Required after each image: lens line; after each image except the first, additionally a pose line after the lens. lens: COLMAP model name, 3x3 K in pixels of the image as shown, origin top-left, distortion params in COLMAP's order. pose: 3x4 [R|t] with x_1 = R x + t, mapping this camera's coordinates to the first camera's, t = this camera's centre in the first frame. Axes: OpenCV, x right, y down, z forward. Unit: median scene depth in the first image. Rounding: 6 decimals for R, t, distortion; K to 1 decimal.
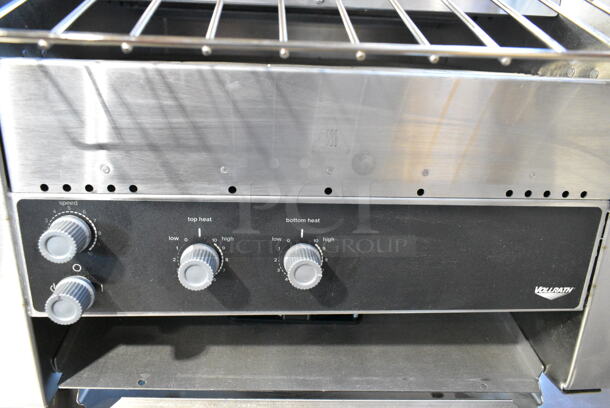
lens RADIAL K [[468.5, 0, 307.6], [0, 468.5, 198.1], [0, 0, 1]] dist [-0.025101, 0.011594]
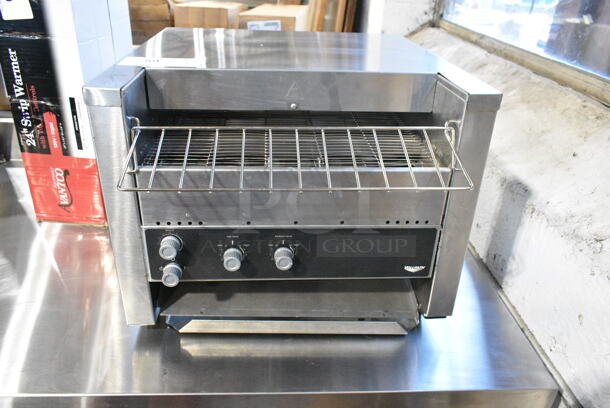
lens RADIAL K [[468.5, 0, 304.4], [0, 468.5, 206.5], [0, 0, 1]] dist [-0.025101, 0.011594]
pose [[0.999968, 0.000722, -0.008011, 0.096178], [0.000556, 0.987375, 0.158400, -0.397953], [0.008024, -0.158399, 0.987343, -0.971630]]
